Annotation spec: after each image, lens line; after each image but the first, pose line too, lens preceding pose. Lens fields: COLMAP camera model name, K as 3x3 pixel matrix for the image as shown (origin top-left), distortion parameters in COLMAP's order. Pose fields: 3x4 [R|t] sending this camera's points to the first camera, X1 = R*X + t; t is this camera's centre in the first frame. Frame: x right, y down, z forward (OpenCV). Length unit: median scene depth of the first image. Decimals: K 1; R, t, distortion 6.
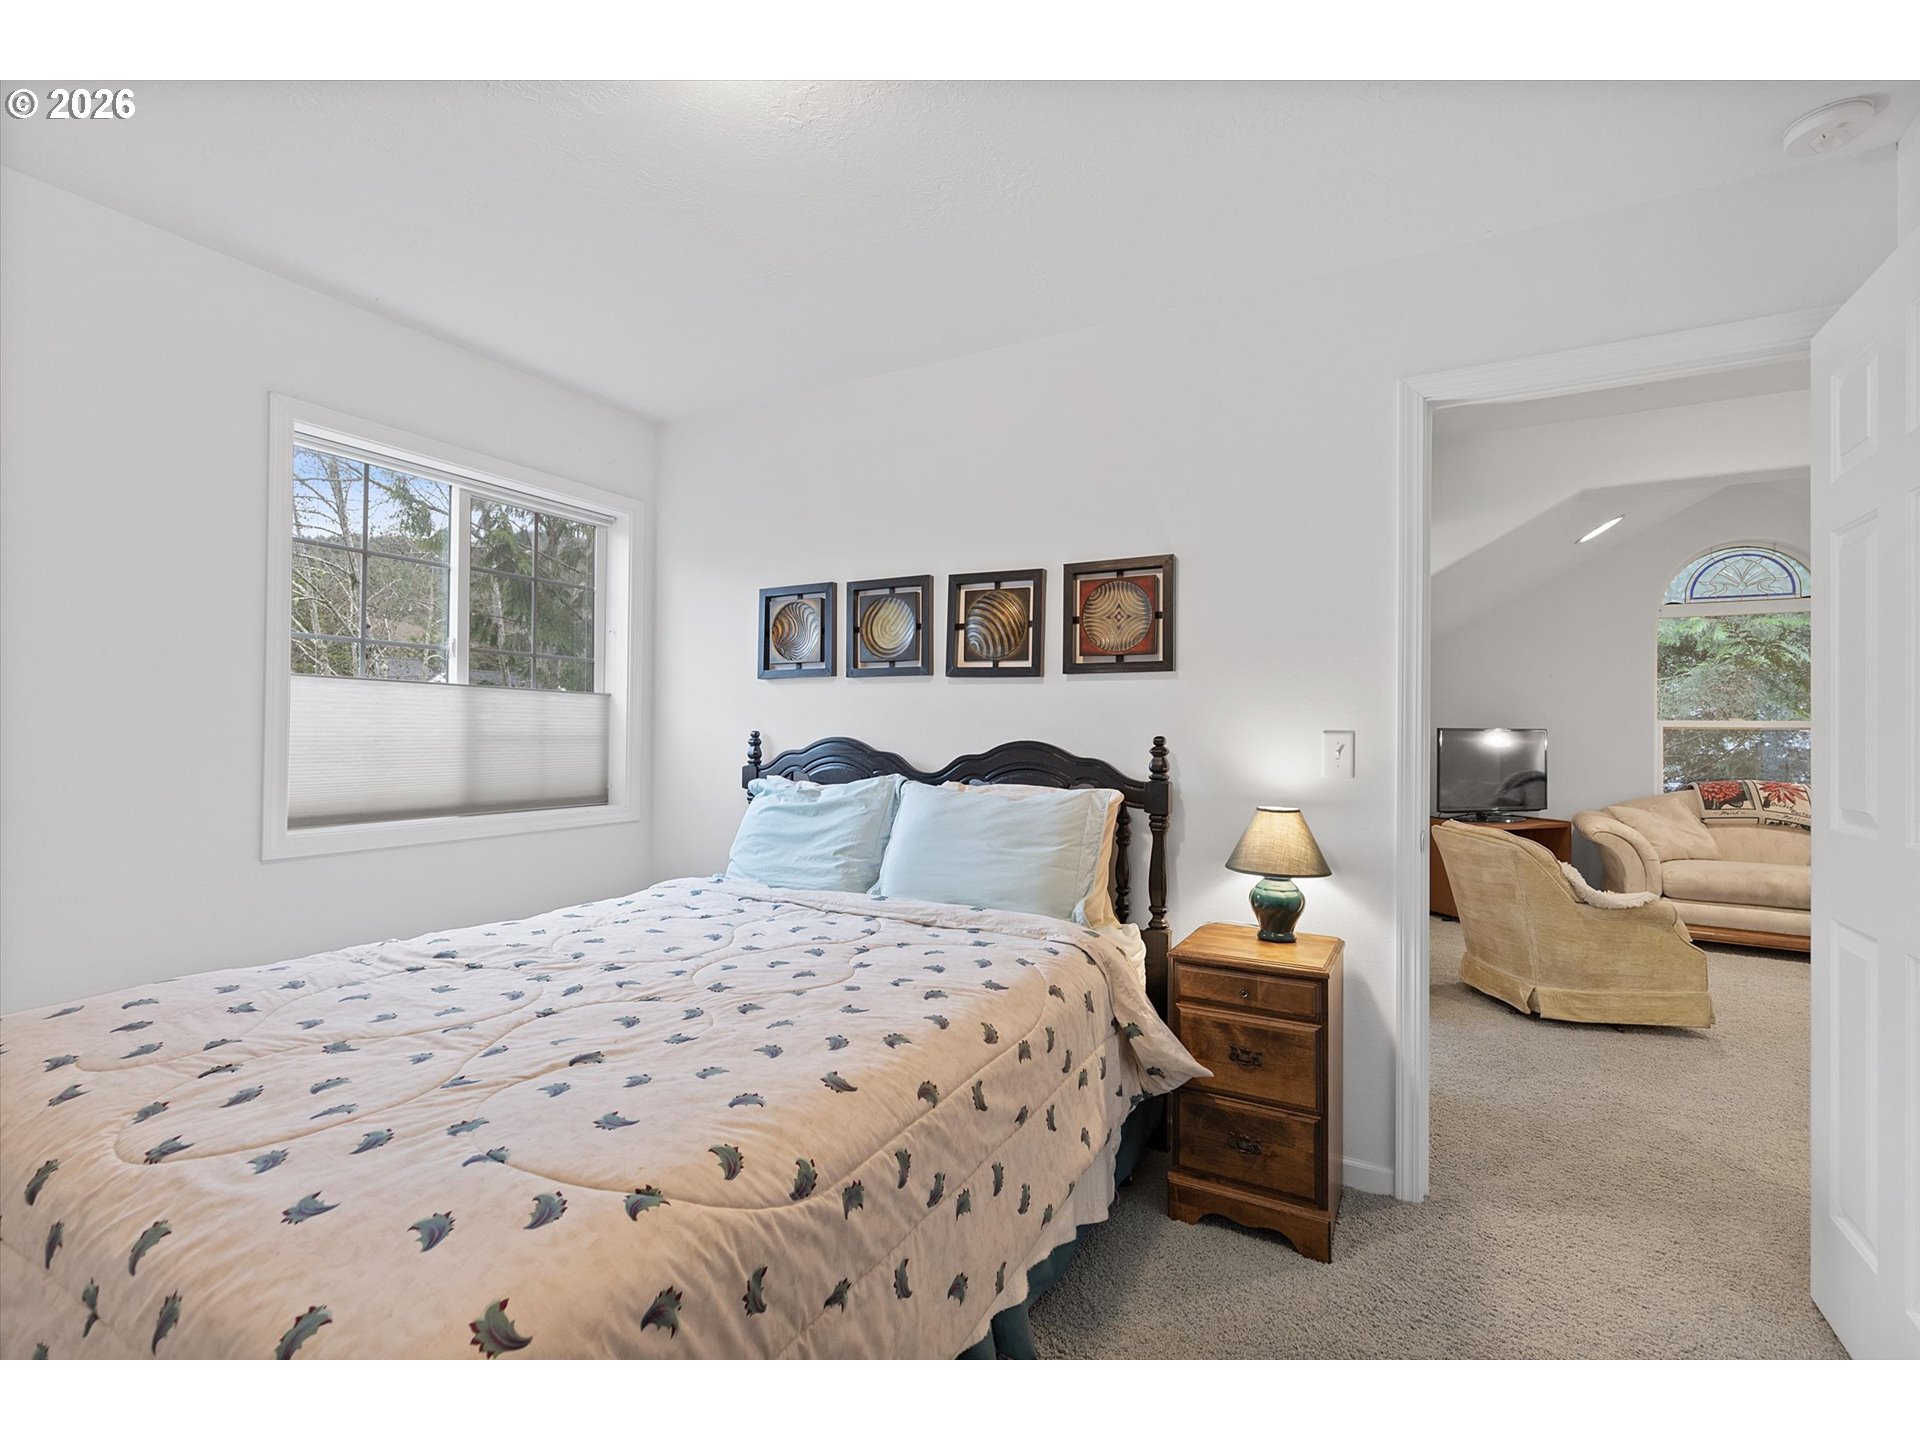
lens RADIAL K [[863.8, 0, 946.9], [0, 863.8, 724.4], [0, 0, 1]] dist [-0.000635, 0.000463]
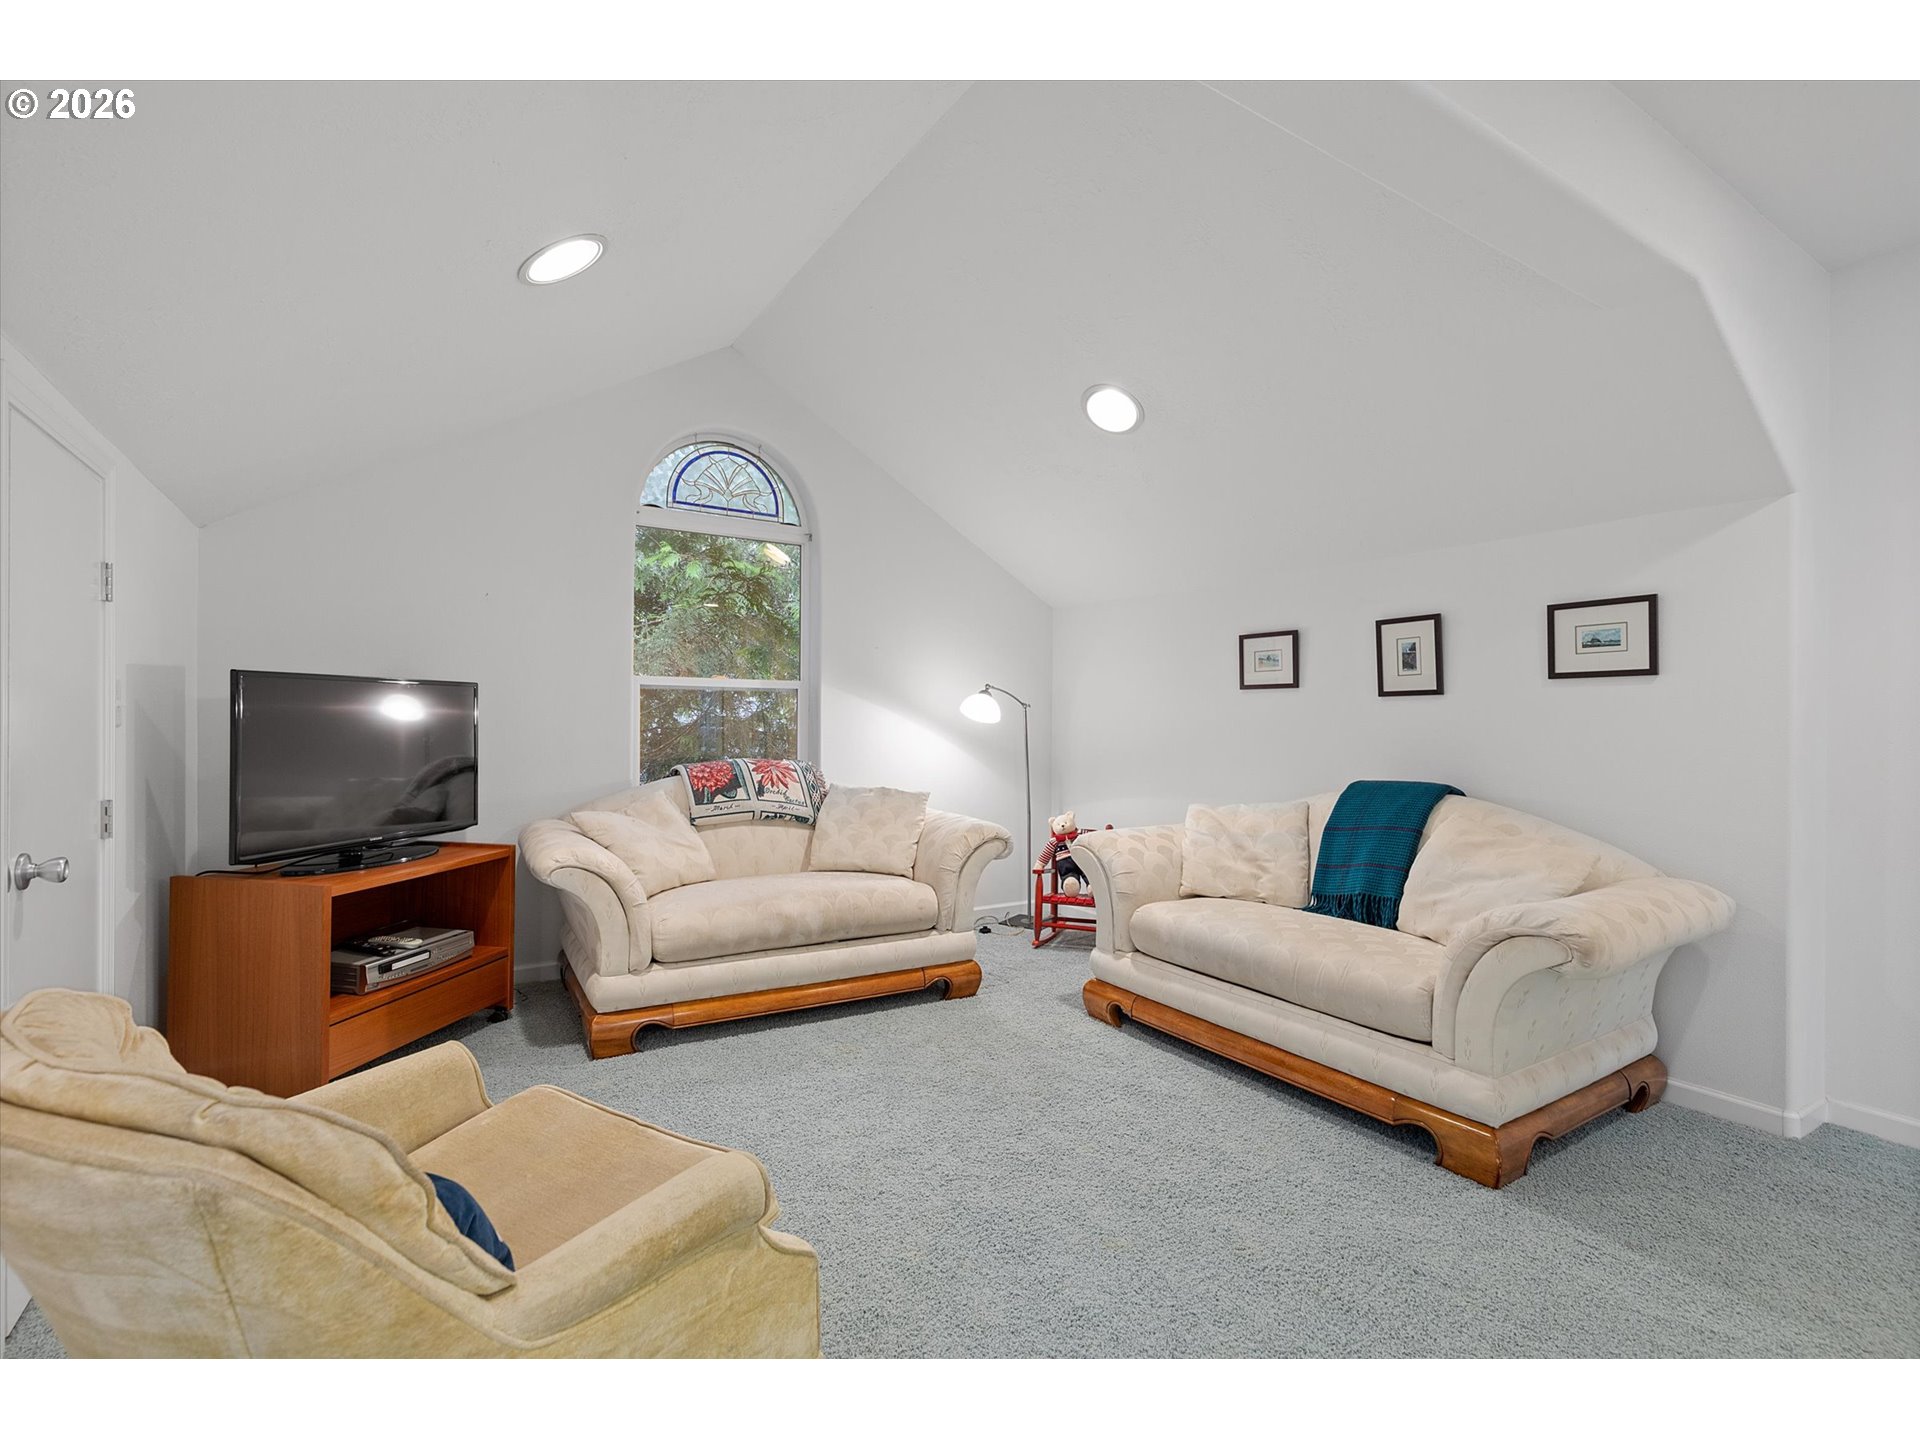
lens RADIAL K [[863.8, 0, 947.6], [0, 863.8, 715.9], [0, 0, 1]] dist [-0.000635, 0.000463]
pose [[0.476434, -0.004466, 0.879199, 0.383142], [-0.007798, 0.999926, 0.009305, 0.021159], [-0.879175, -0.011289, 0.476364, 0.512206]]
